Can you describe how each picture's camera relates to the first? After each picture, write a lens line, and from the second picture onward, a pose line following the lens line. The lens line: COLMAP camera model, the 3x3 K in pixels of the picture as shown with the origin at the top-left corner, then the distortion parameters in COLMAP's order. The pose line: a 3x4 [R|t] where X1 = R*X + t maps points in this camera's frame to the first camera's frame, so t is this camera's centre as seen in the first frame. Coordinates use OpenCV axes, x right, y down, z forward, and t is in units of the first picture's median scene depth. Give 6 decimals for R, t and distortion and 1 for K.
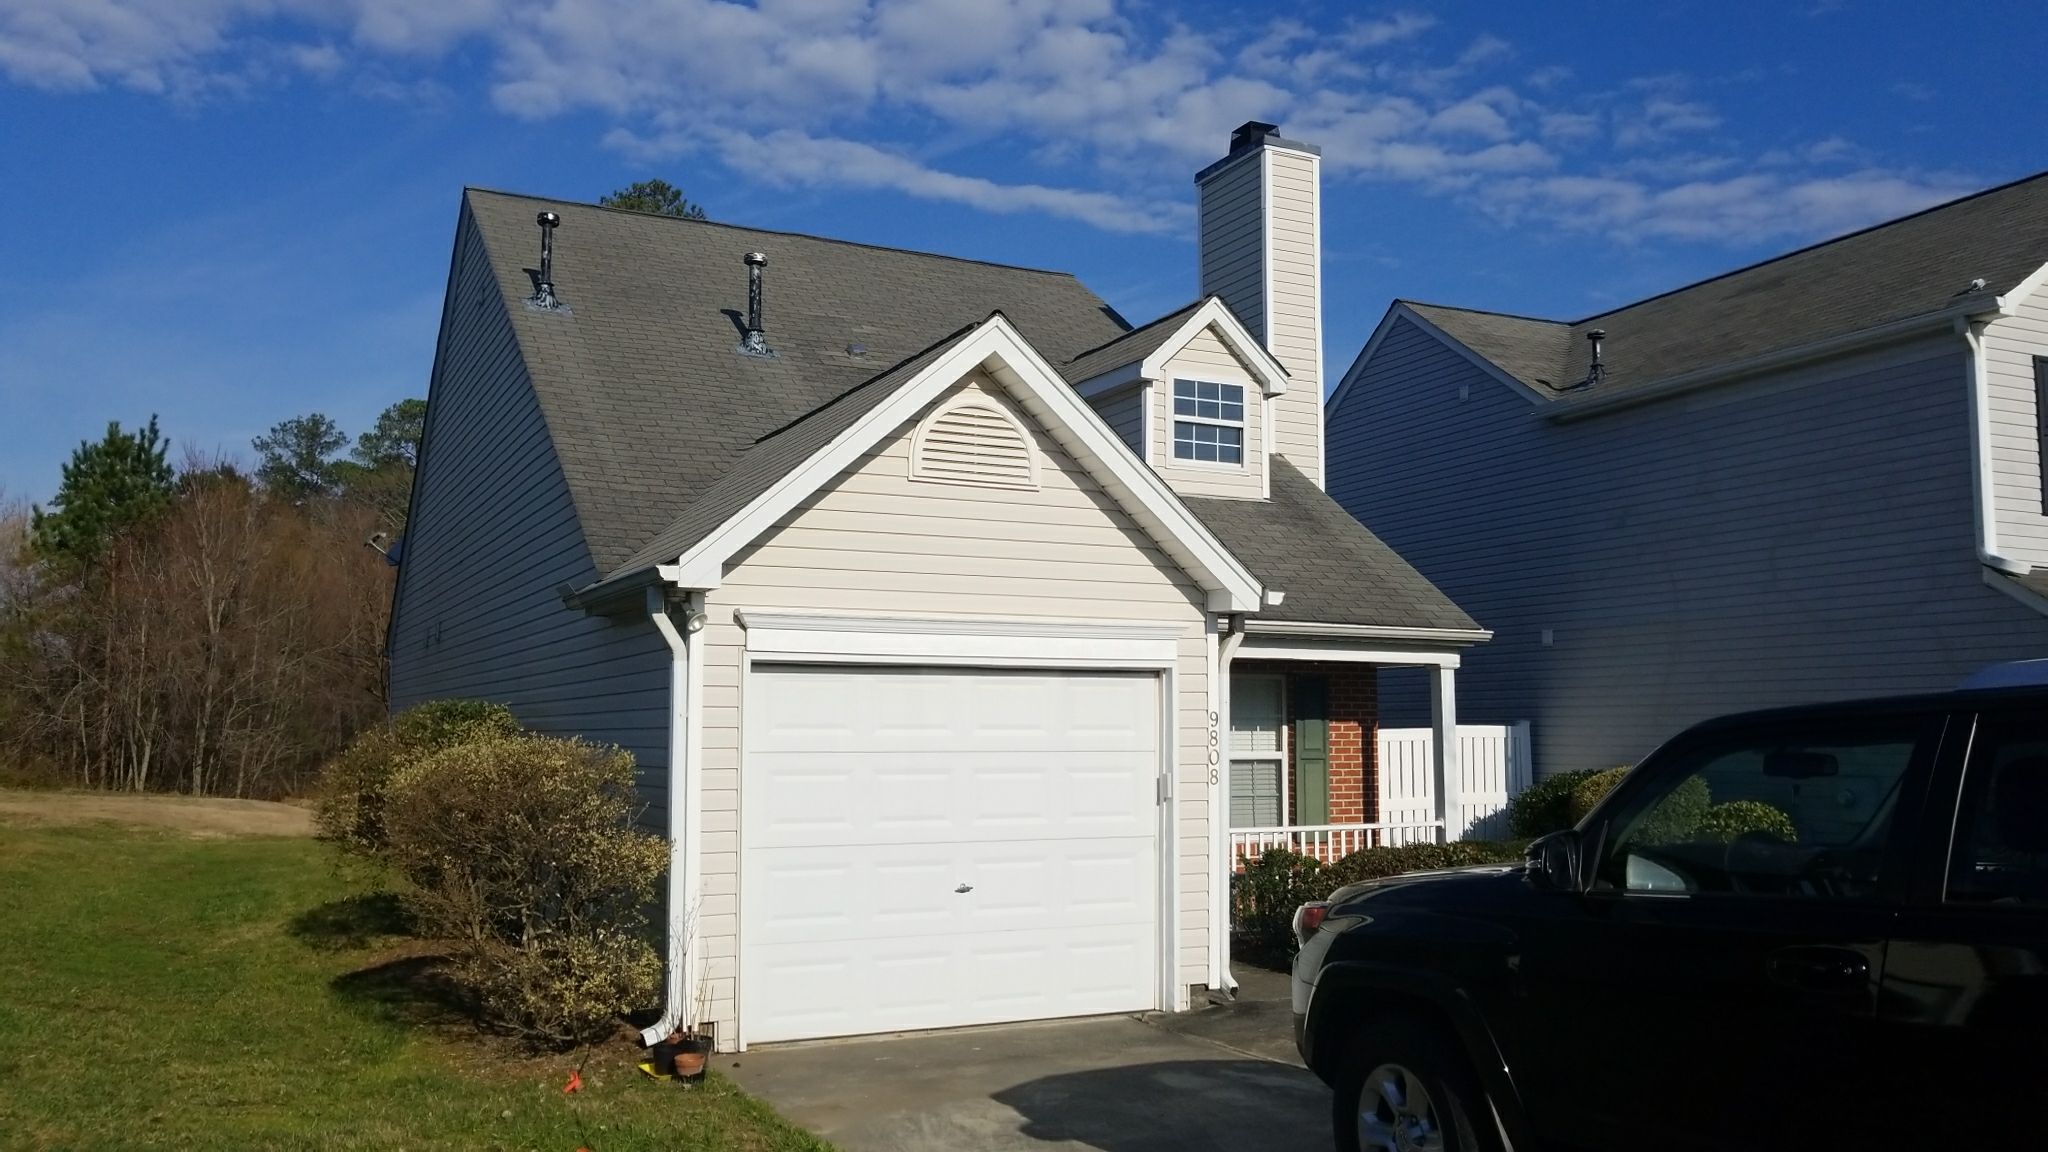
lens RADIAL K [[1610.3, 0, 1024.0], [0, 1610.3, 576.0], [0, 0, 1]] dist [0.001938, -0.018882]
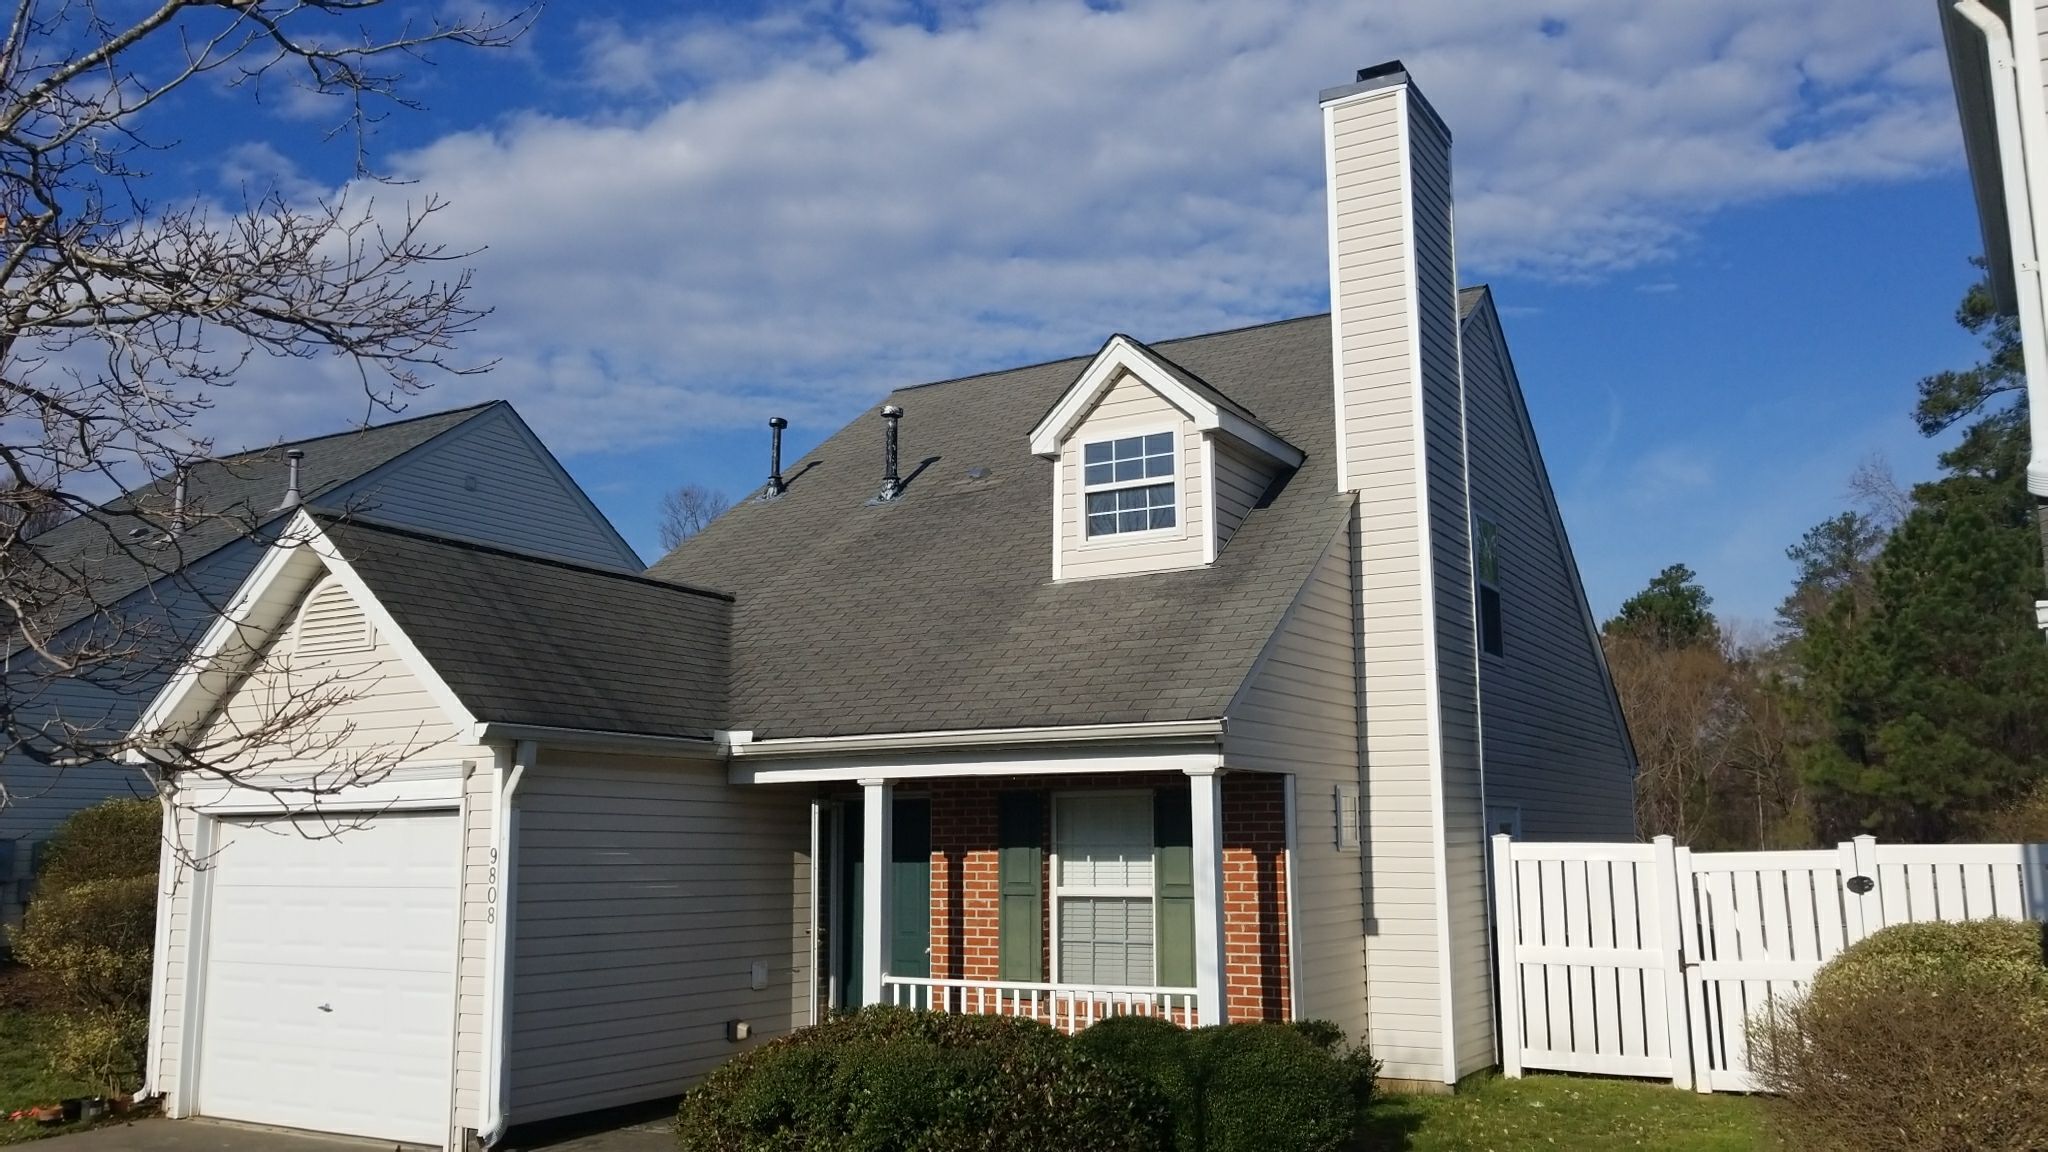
lens RADIAL K [[1610.3, 0, 1024.0], [0, 1610.3, 576.0], [0, 0, 1]] dist [0.001938, -0.018882]
pose [[0.554027, -0.144132, -0.819927, 0.348860], [0.088302, 0.989517, -0.114278, 0.018891], [0.827802, -0.009089, 0.560946, 0.223554]]
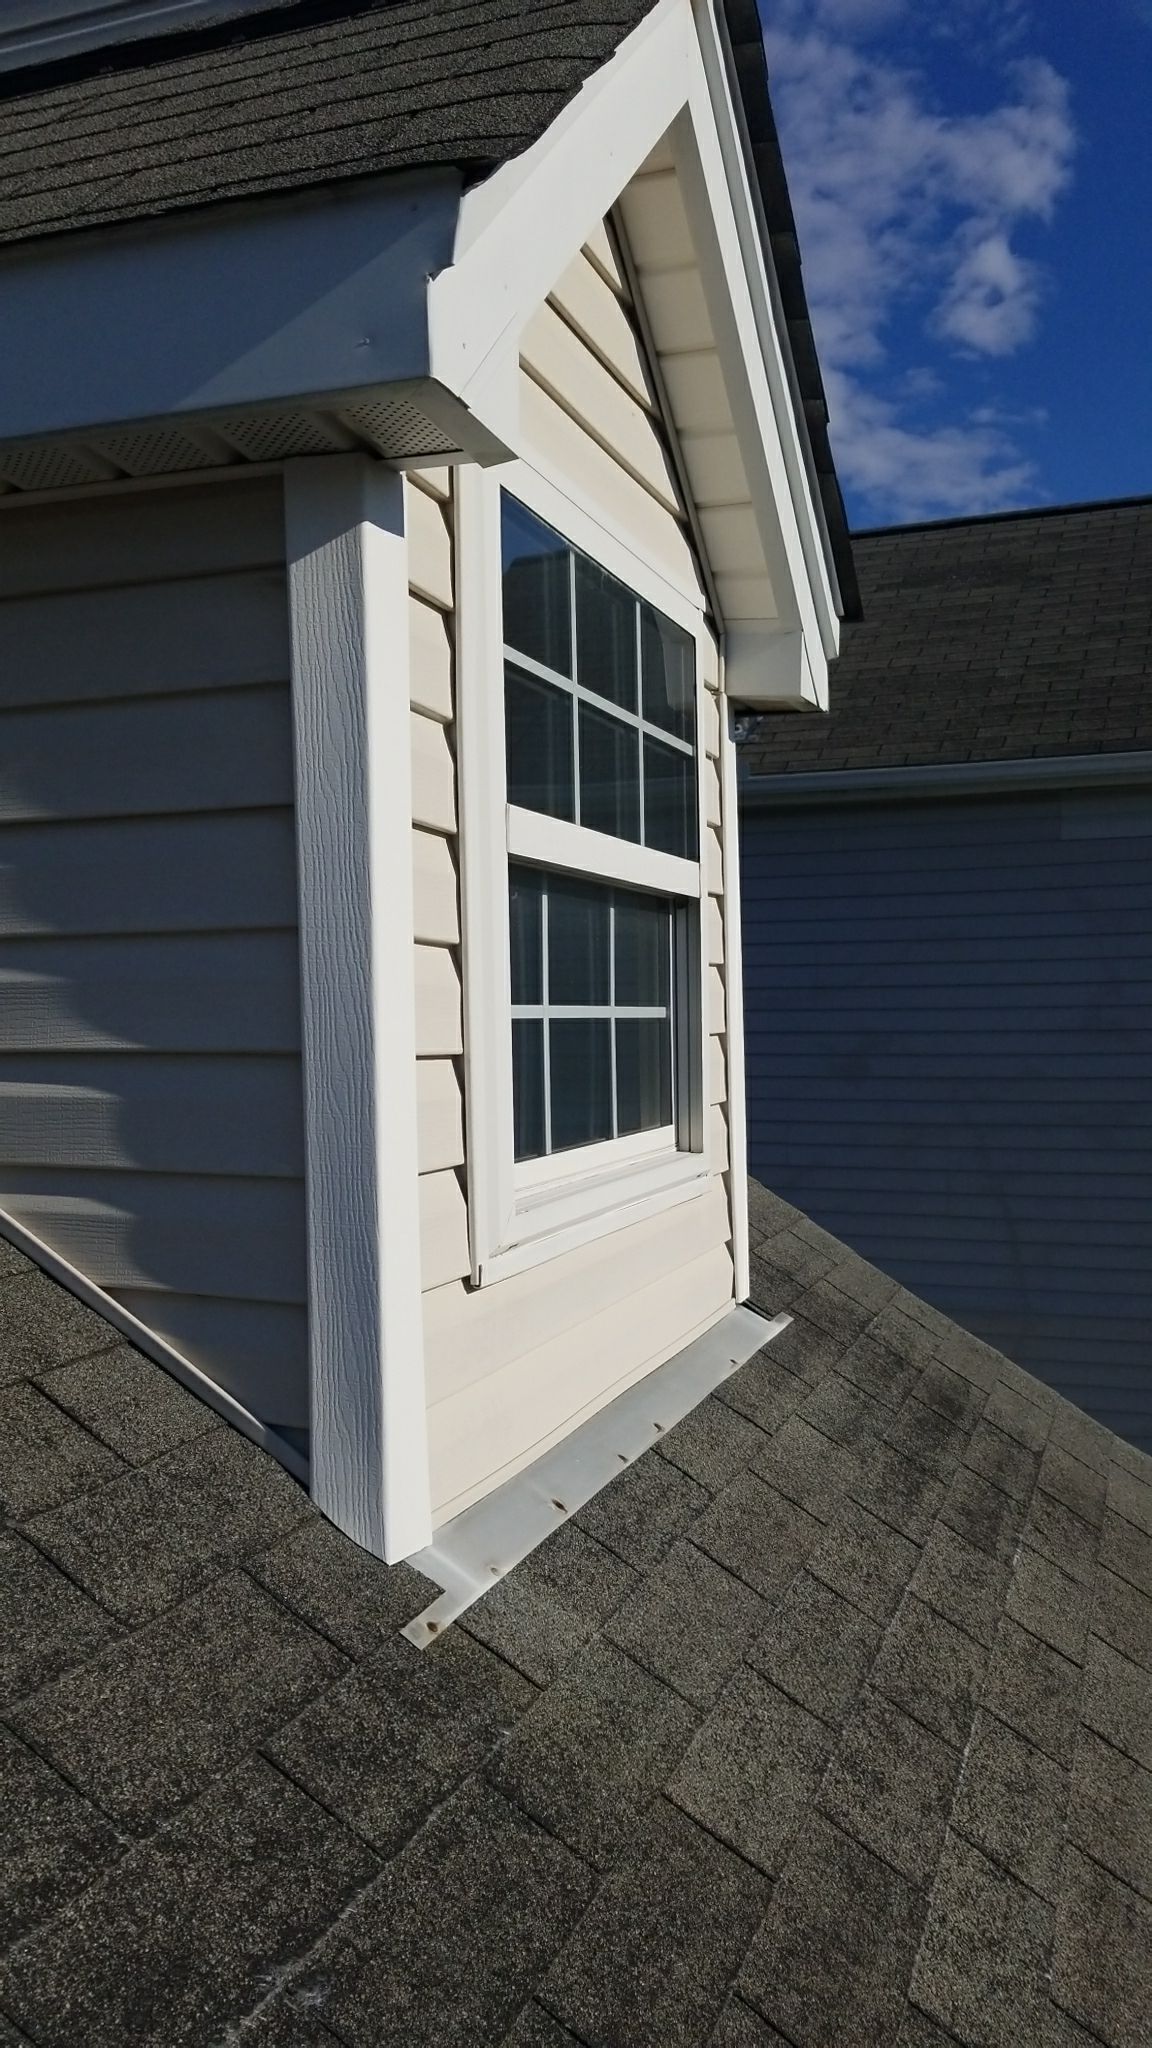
lens RADIAL K [[1610.3, 0, 583.5], [0, 1610.3, 1015.3], [0, 0, 1]] dist [0.001938, -0.018882]
pose [[0.720849, -0.009868, 0.693022, 0.006607], [-0.060197, 0.995229, 0.076785, -0.042785], [-0.690473, -0.097068, 0.716815, 0.412175]]
